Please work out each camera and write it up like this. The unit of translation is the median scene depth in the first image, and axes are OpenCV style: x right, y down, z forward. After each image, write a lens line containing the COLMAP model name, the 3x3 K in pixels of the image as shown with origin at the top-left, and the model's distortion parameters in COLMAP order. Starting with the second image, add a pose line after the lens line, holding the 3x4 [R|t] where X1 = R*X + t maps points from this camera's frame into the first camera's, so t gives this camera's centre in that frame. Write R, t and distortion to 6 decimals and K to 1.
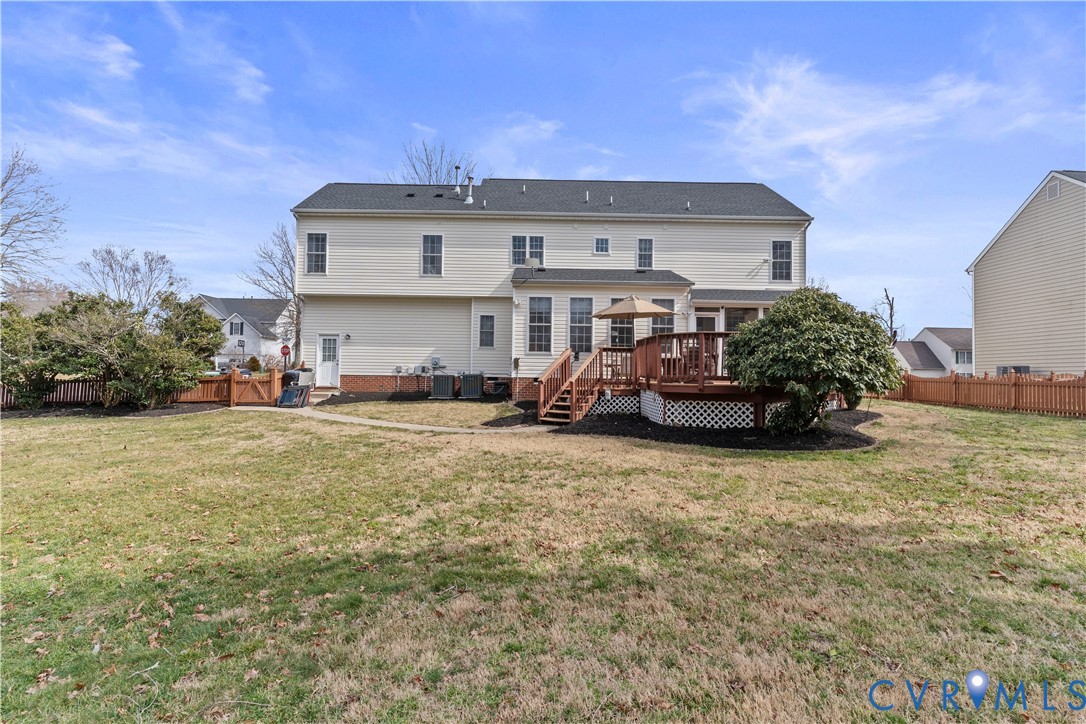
lens RADIAL K [[521.9, 0, 543.0], [0, 521.9, 362.0], [0, 0, 1]] dist [-0.000494, -0.000143]
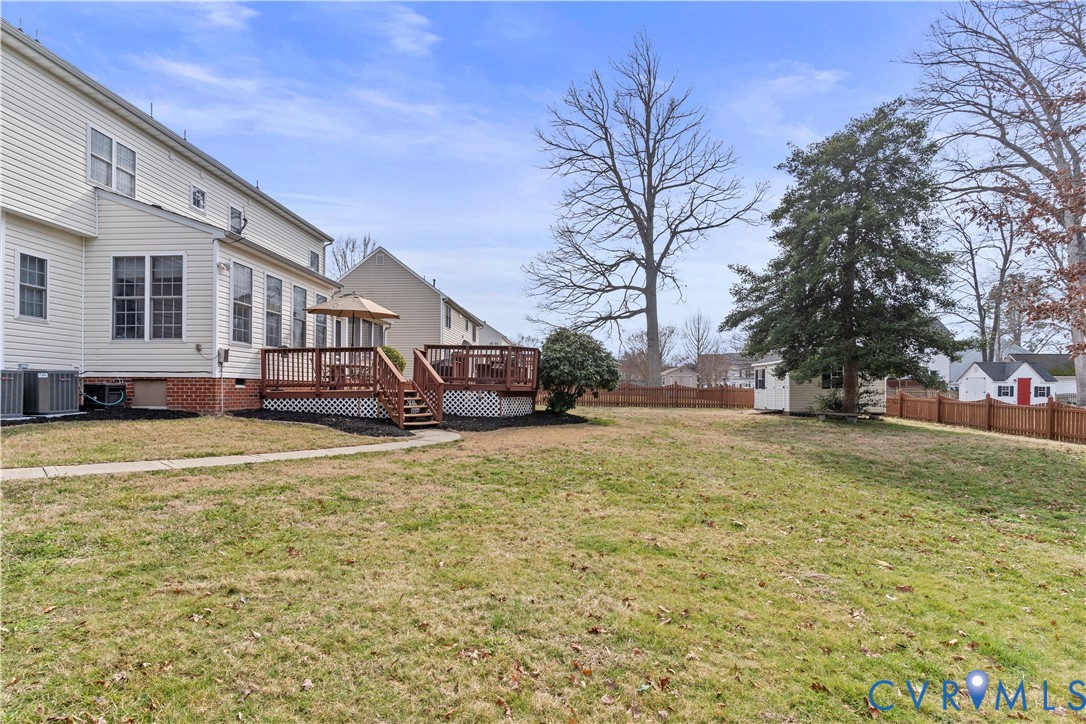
lens RADIAL K [[533.2, 0, 537.9], [0, 533.2, 383.7], [0, 0, 1]] dist [-0.000554, -0.000235]
pose [[0.066478, -0.001174, 0.997787, -0.604672], [-0.034250, 0.999407, 0.003457, 0.017787], [-0.997200, -0.034404, 0.066398, 0.469041]]
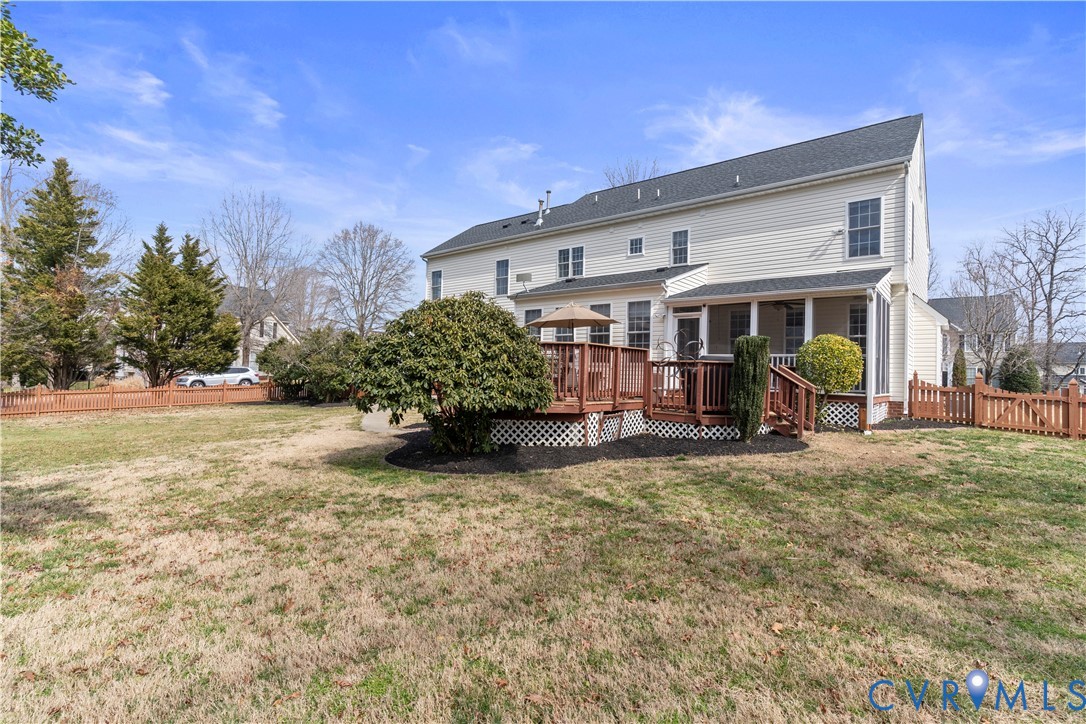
lens RADIAL K [[497.0, 0, 539.9], [0, 497.0, 380.6], [0, 0, 1]] dist [0.000823, 0.000044]
pose [[0.779383, 0.014117, -0.626389, 0.546533], [0.010059, 0.999335, 0.035037, -0.013343], [0.626467, -0.033608, 0.778723, 0.183200]]
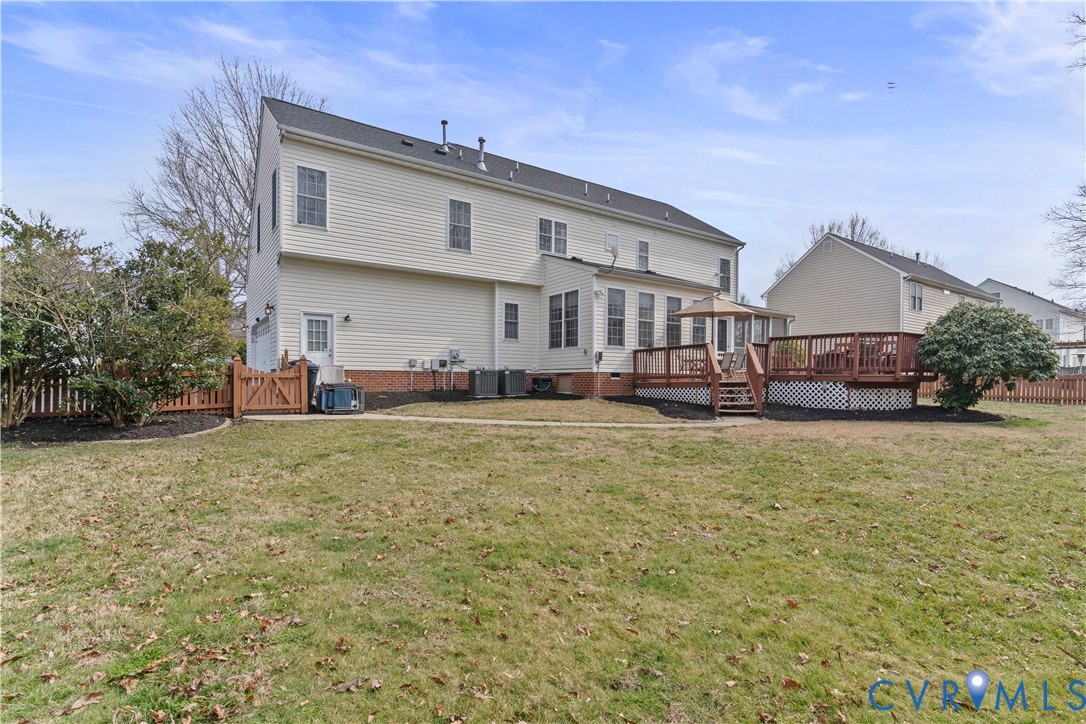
lens RADIAL K [[533.2, 0, 537.9], [0, 533.2, 383.7], [0, 0, 1]] dist [-0.000554, -0.000235]
pose [[0.832500, -0.009358, 0.553946, -0.578293], [-0.011073, 0.999377, 0.033524, 0.016334], [-0.553914, -0.034042, 0.831878, 0.219129]]
